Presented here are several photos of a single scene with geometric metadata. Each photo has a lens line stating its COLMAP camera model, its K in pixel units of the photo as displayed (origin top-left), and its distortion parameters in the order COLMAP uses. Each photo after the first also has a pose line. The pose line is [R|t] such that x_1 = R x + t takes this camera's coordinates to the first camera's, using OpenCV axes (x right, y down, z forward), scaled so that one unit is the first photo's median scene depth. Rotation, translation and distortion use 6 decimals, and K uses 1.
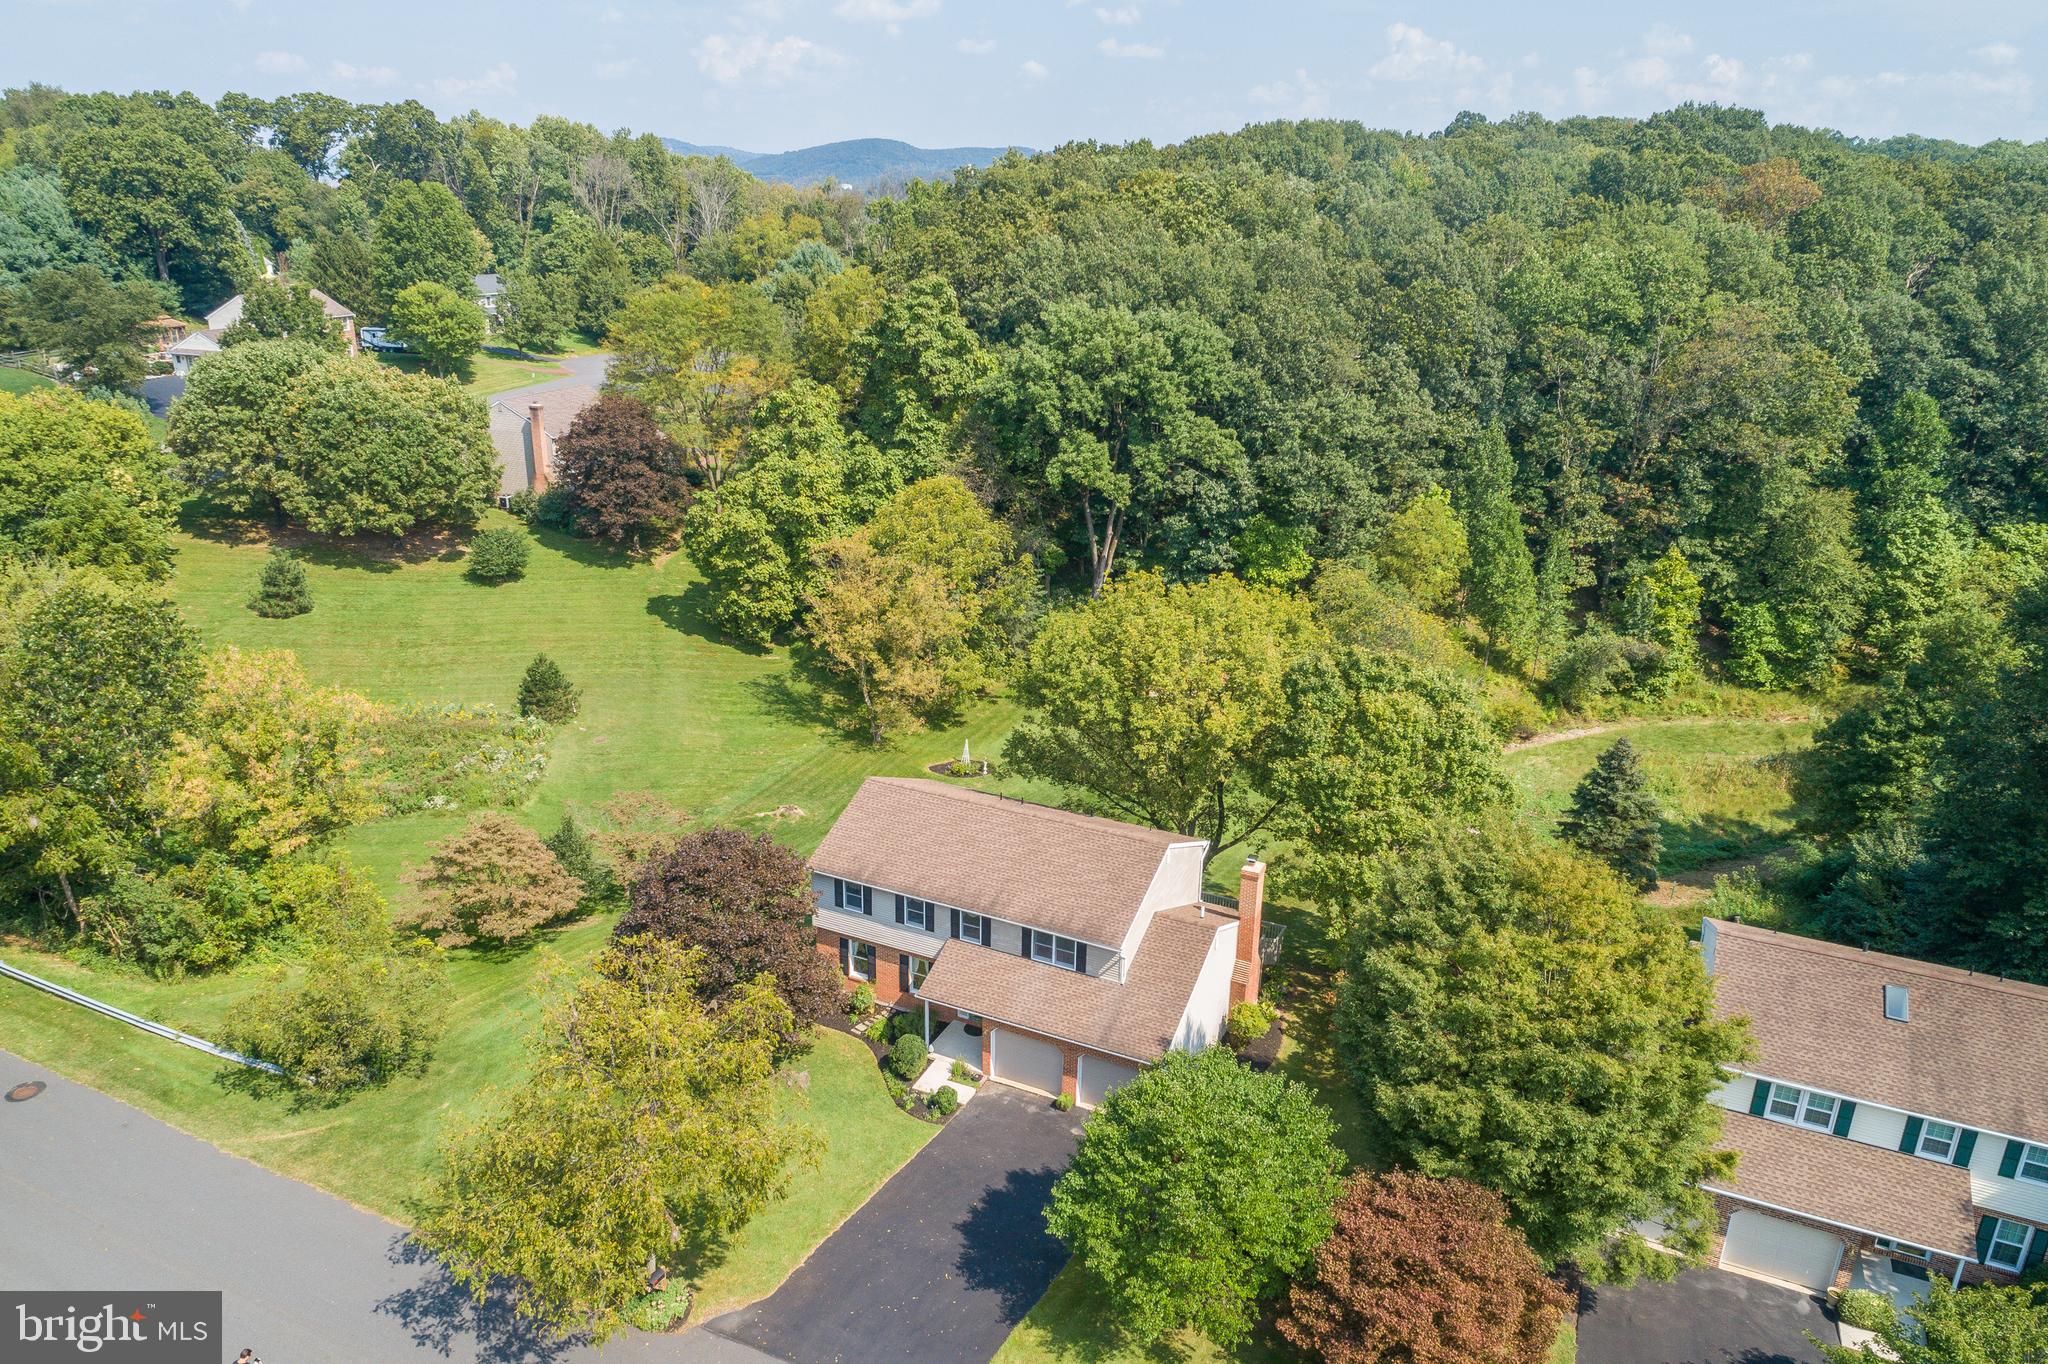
lens RADIAL K [[1371.2, 0, 1024.0], [0, 1371.2, 682.0], [0, 0, 1]] dist [-0.007845, 0.006915]
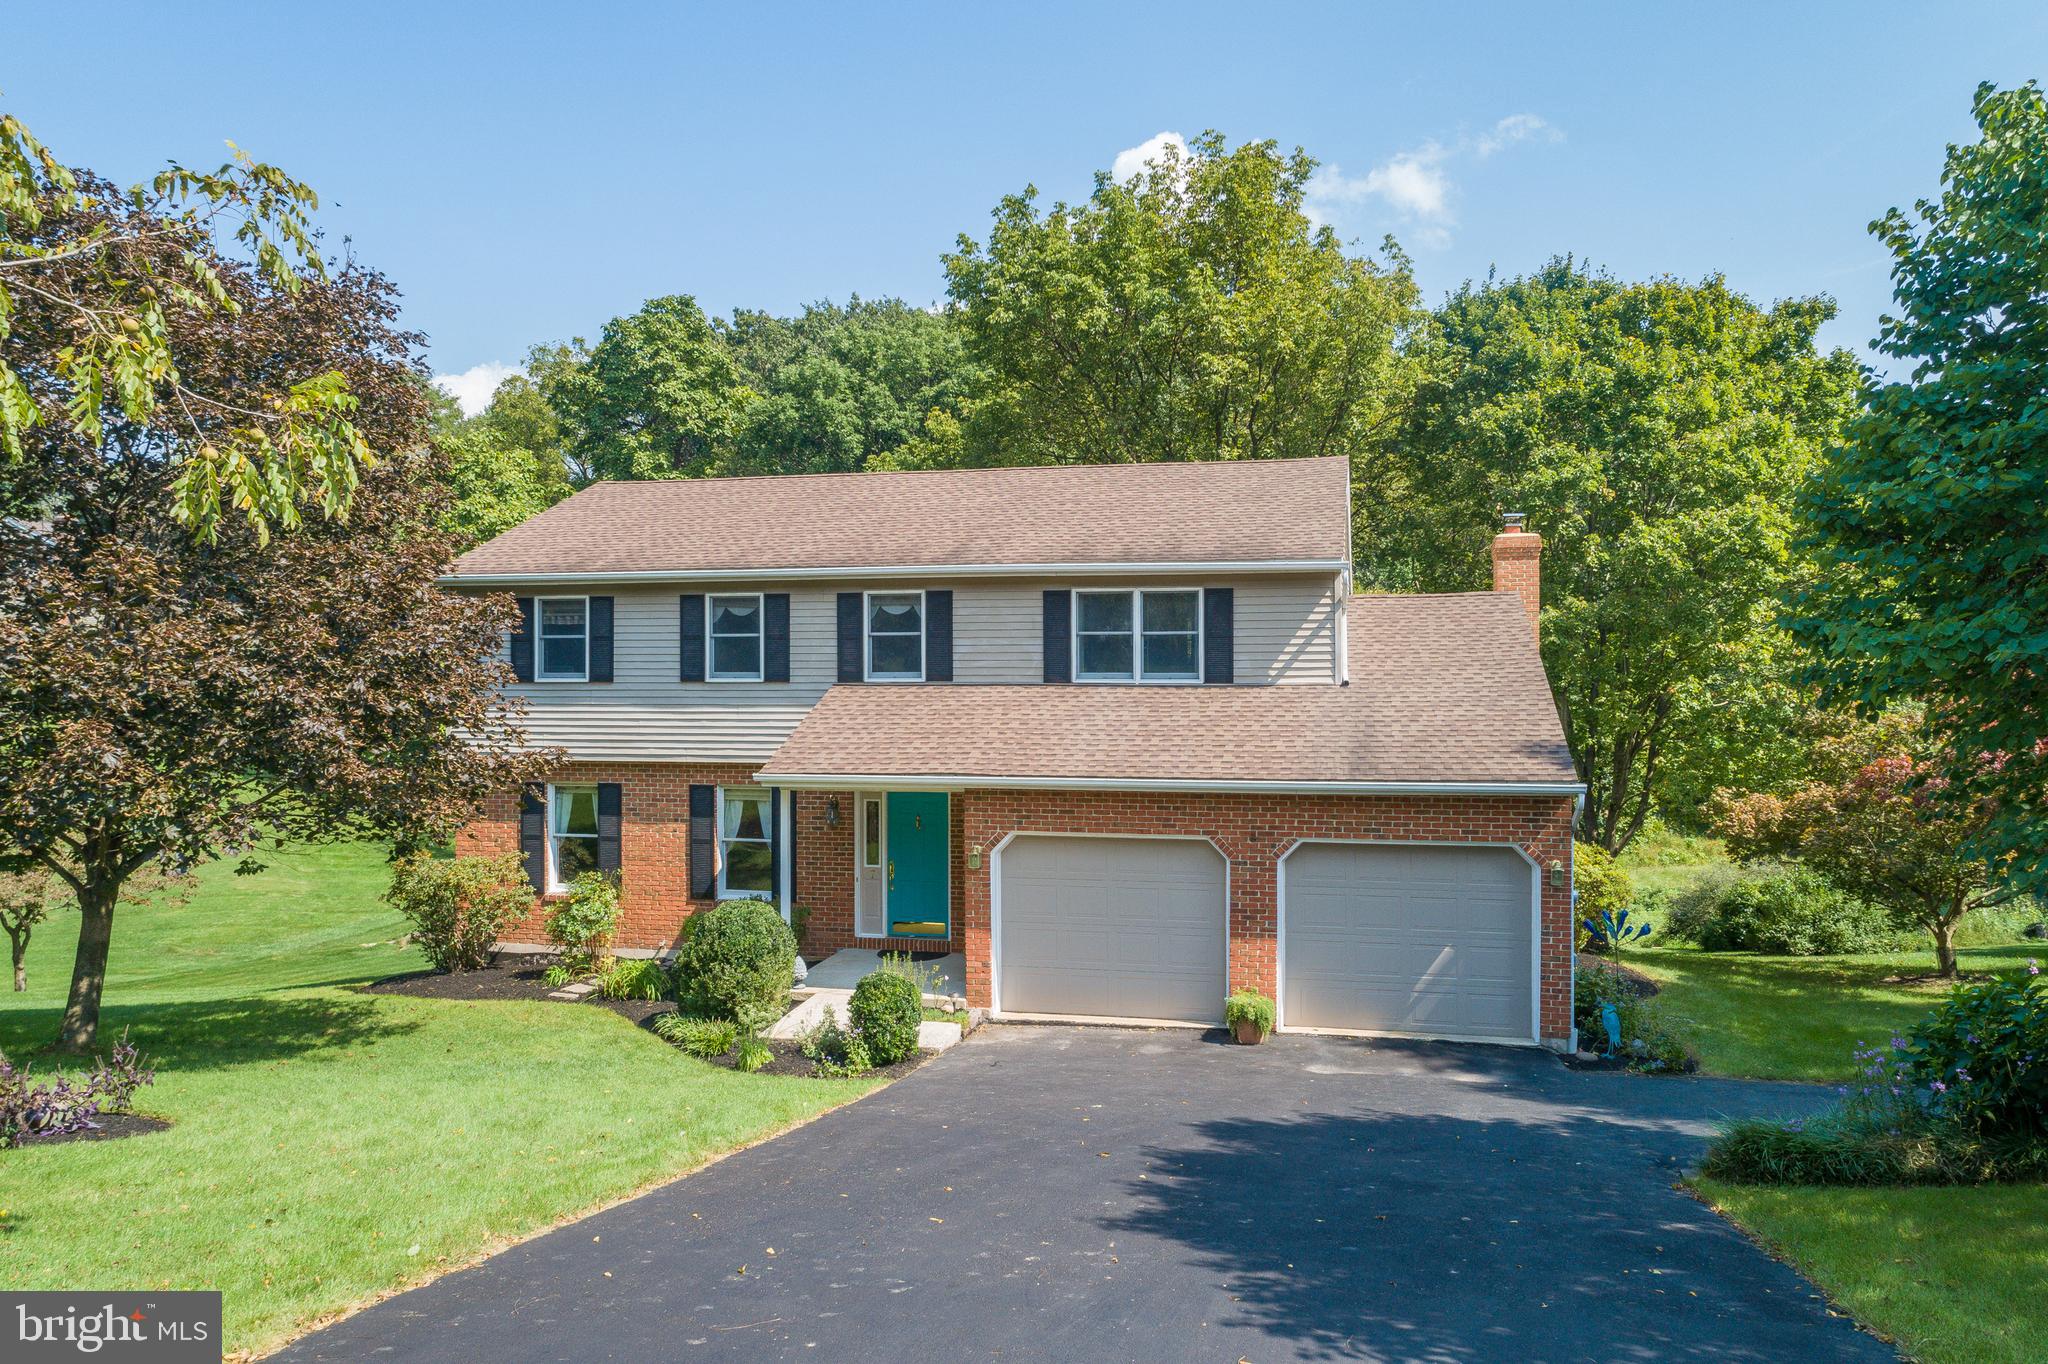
lens RADIAL K [[1384.9, 0, 1045.2], [0, 1384.9, 673.5], [0, 0, 1]] dist [-0.004825, 0.005259]
pose [[0.974401, -0.020561, 0.223874, -0.043497], [0.093861, 0.942074, -0.322004, 0.163291], [-0.204285, 0.334774, 0.919888, 0.338686]]
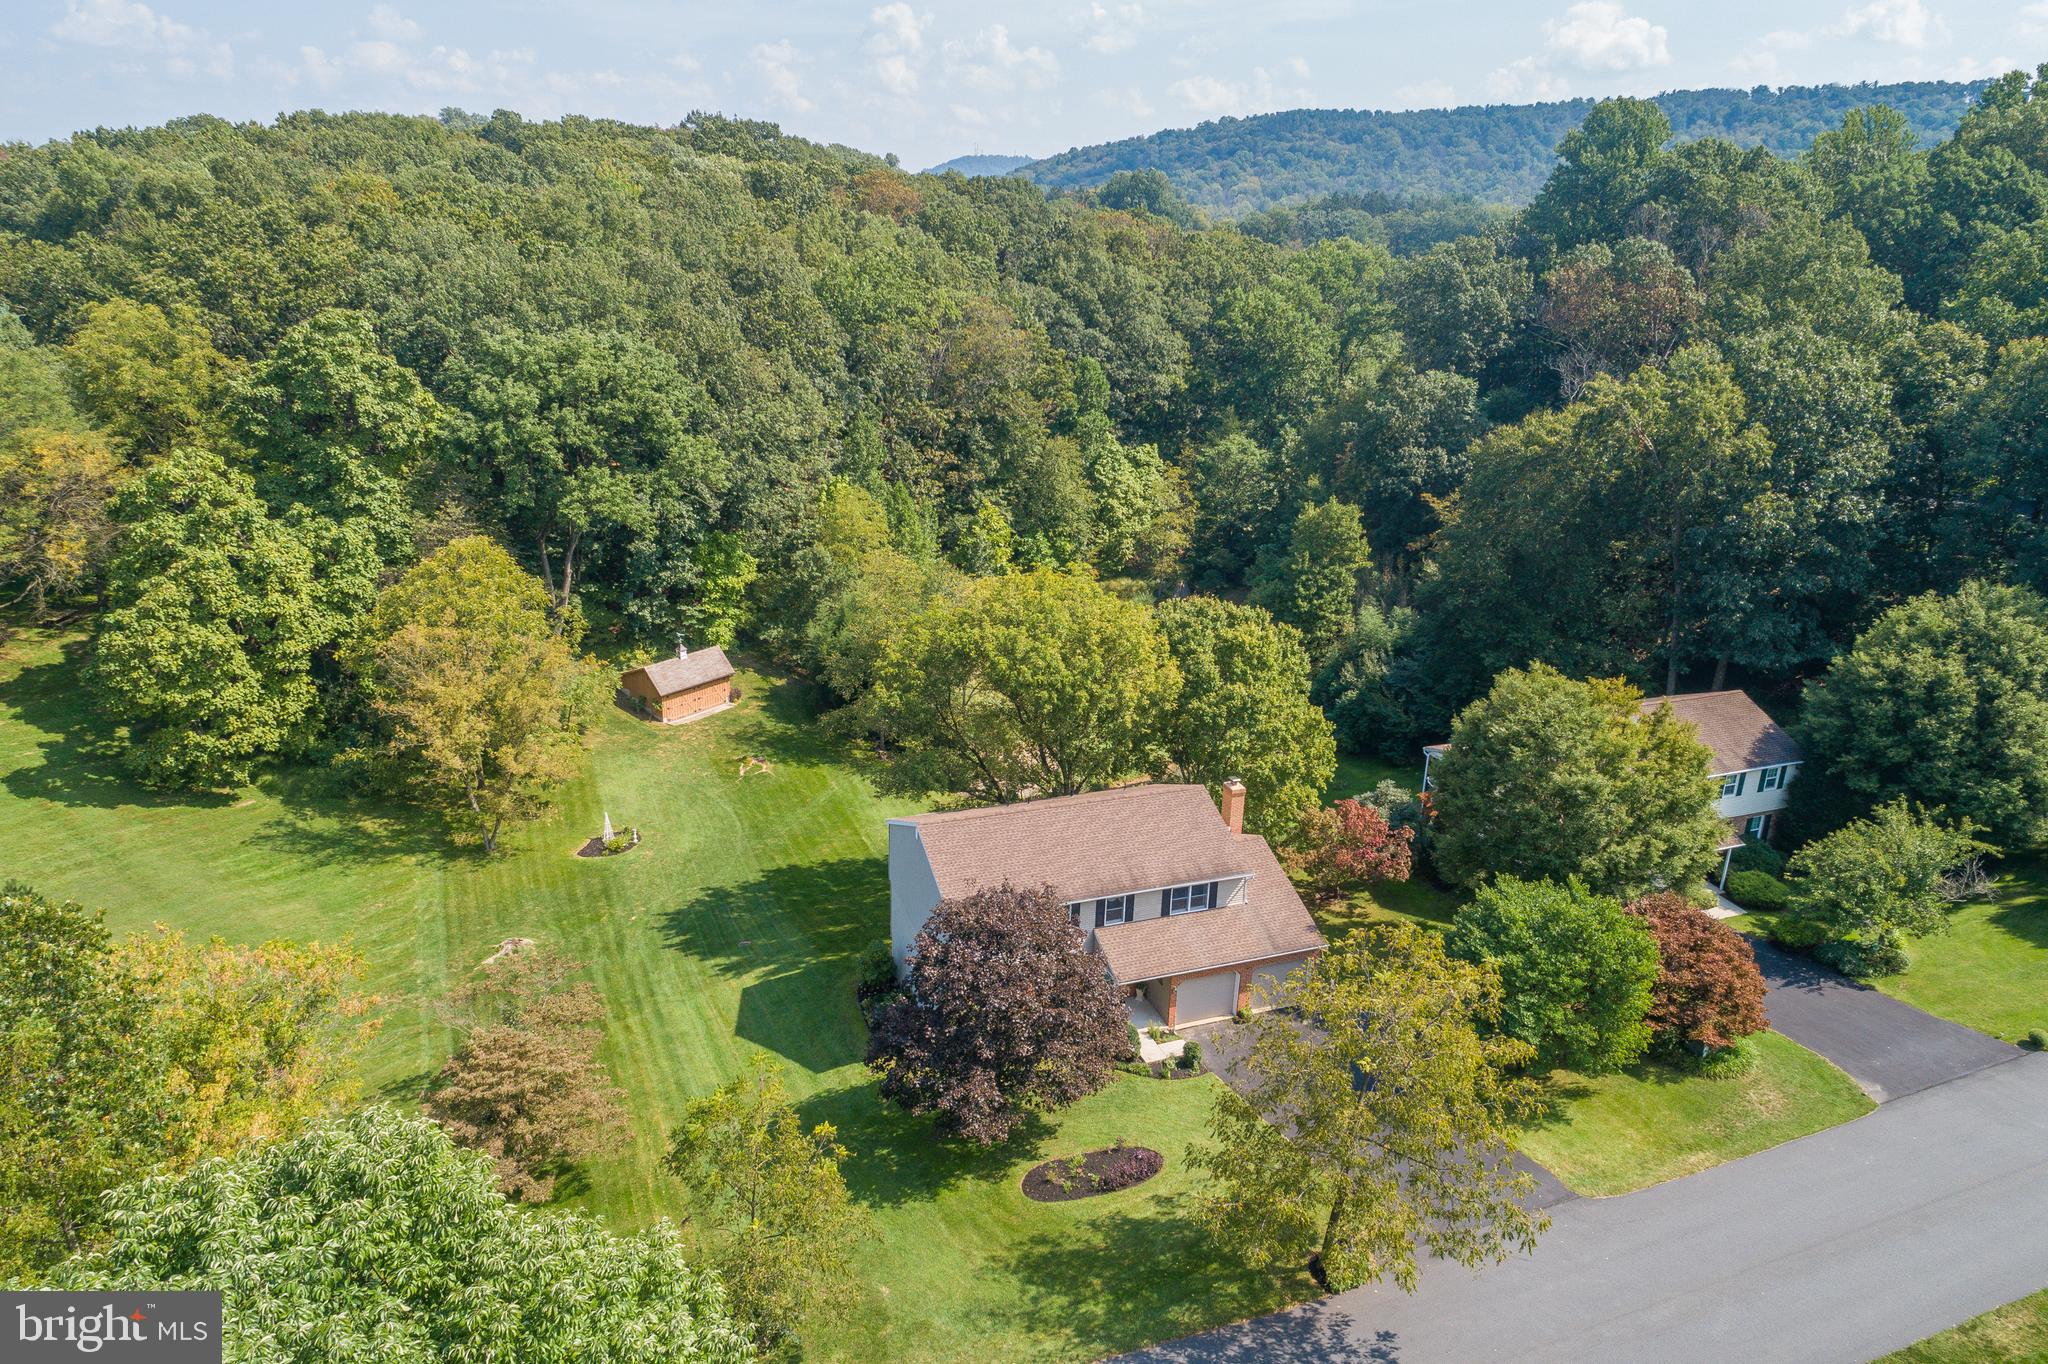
lens RADIAL K [[1371.2, 0, 1024.0], [0, 1371.2, 682.0], [0, 0, 1]] dist [-0.007845, 0.006915]
pose [[0.690534, -0.237200, 0.683300, -0.412448], [0.230420, 0.967620, 0.103040, -0.065663], [-0.685616, 0.086294, 0.722830, 0.128237]]
